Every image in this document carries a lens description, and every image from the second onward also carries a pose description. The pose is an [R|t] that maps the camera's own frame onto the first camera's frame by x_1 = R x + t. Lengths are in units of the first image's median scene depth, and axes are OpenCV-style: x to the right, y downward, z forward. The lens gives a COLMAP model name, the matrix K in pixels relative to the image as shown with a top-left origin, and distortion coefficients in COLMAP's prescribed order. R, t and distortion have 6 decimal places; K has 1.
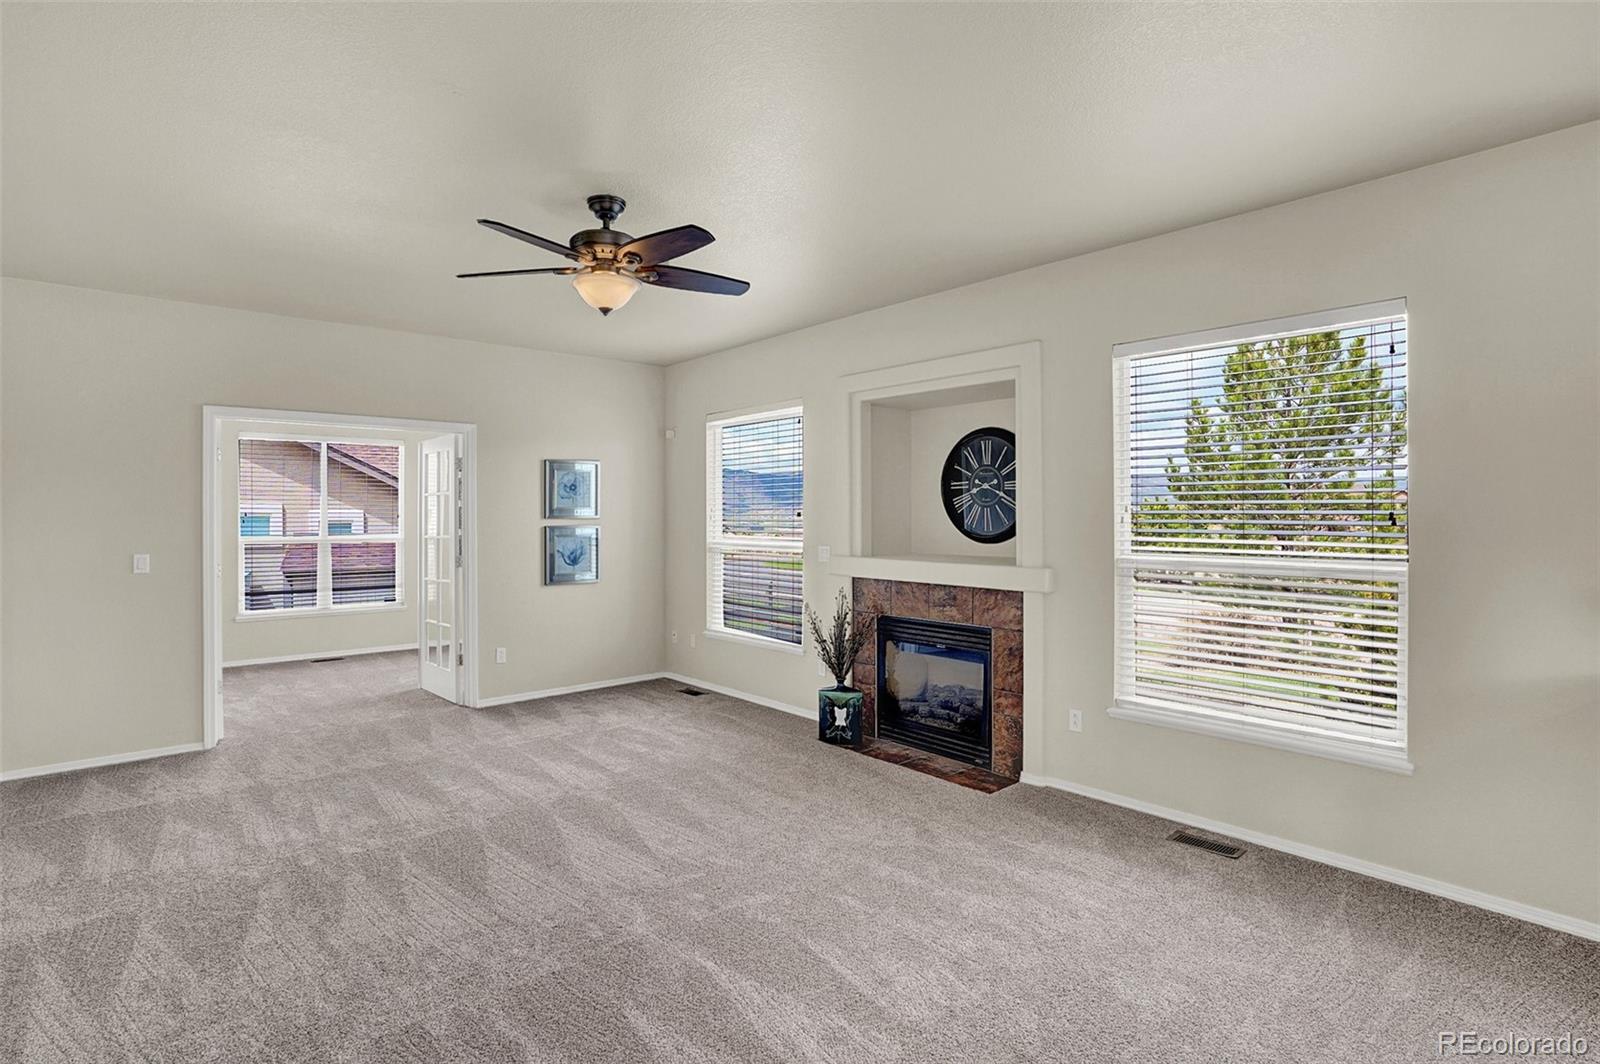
lens RADIAL K [[765.8, 0, 802.9], [0, 765.8, 530.1], [0, 0, 1]] dist [-0.064231, 0.027870]
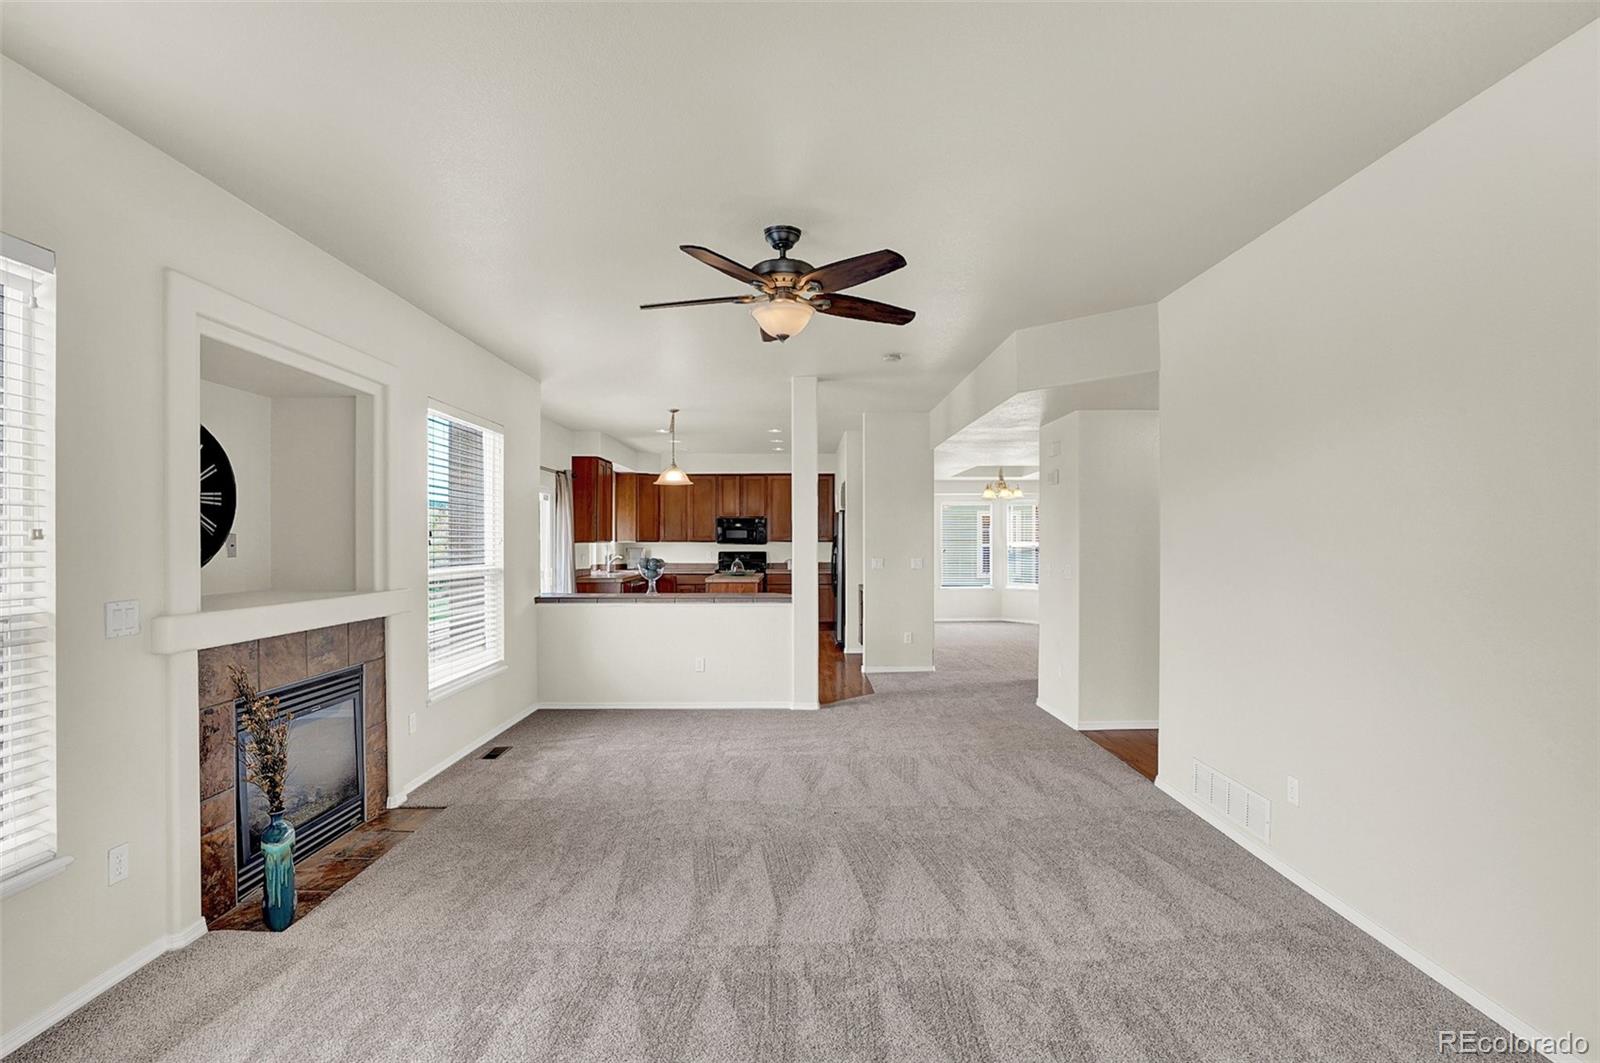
lens RADIAL K [[765.8, 0, 802.9], [0, 765.8, 529.6], [0, 0, 1]] dist [-0.064231, 0.027870]
pose [[-0.755707, 0.009197, 0.654846, -0.762632], [0.009822, 0.999948, -0.002709, -0.024435], [-0.654837, 0.004385, -0.755758, 1.382511]]
